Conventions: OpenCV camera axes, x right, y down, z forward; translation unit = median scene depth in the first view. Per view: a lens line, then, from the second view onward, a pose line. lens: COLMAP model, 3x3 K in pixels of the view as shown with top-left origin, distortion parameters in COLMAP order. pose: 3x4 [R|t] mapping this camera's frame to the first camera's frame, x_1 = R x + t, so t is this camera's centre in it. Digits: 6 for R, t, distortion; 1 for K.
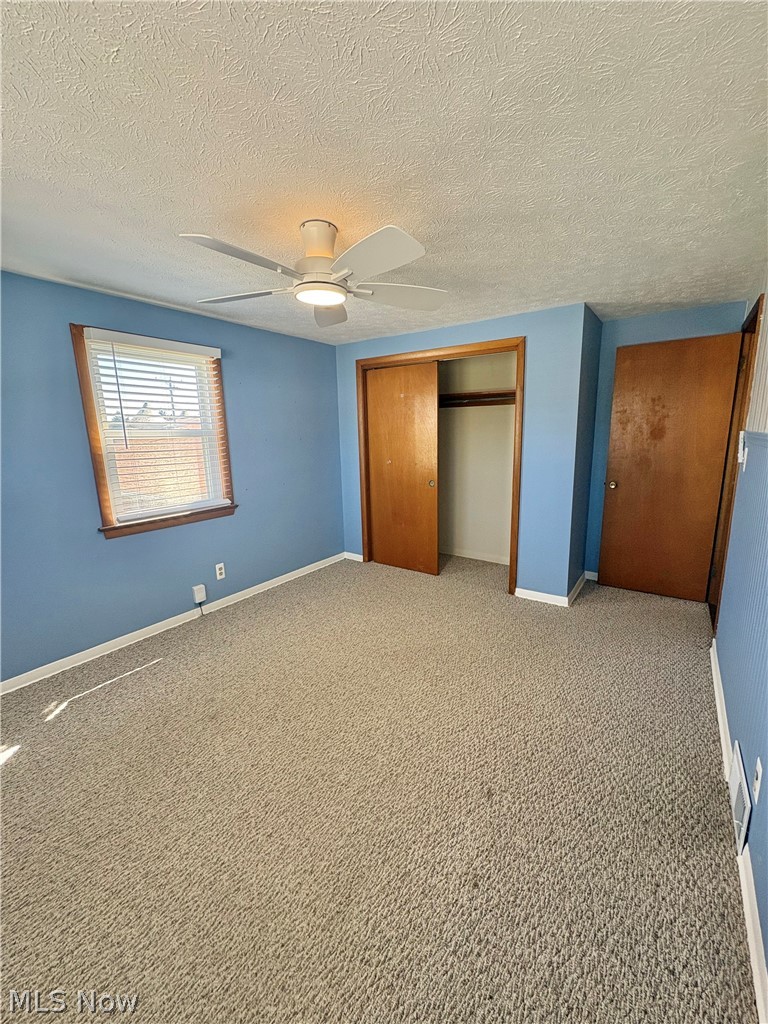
lens RADIAL K [[409.3, 0, 385.5], [0, 409.3, 514.3], [0, 0, 1]] dist [-0.000194, 0.000022]
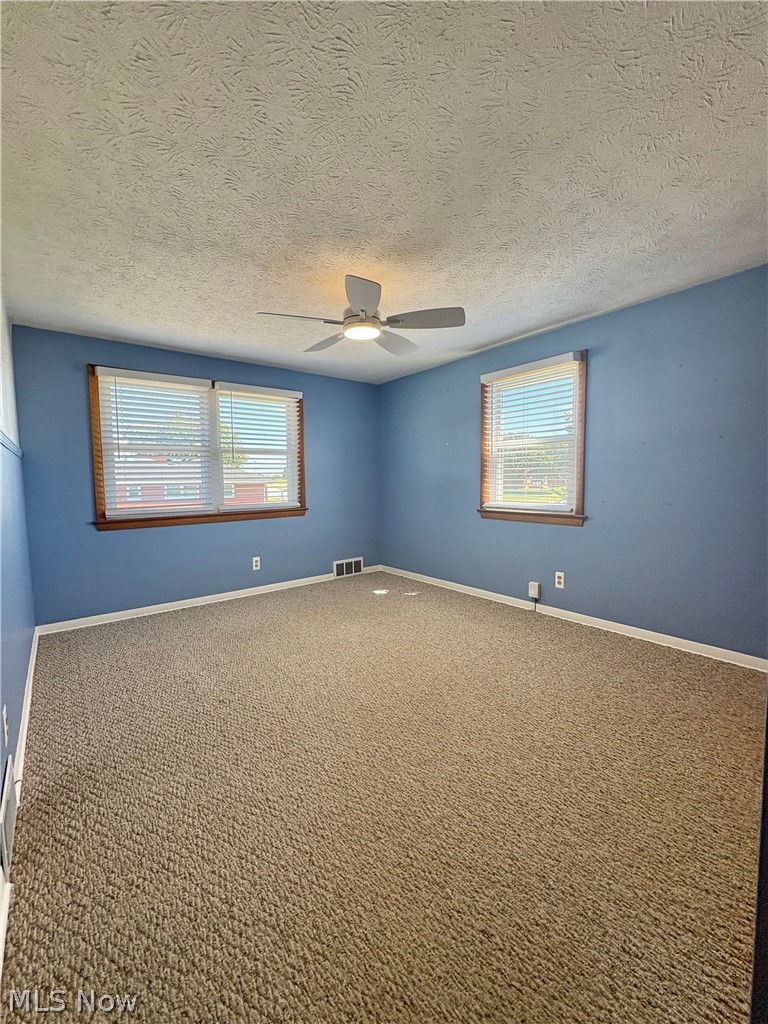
lens RADIAL K [[435.1, 0, 403.1], [0, 435.1, 511.8], [0, 0, 1]] dist [0.001173, 0.000051]
pose [[-0.274553, 0.094427, -0.956924, 0.714695], [-0.173018, 0.974073, 0.145760, -0.112142], [0.945878, 0.205583, -0.251097, 0.922766]]
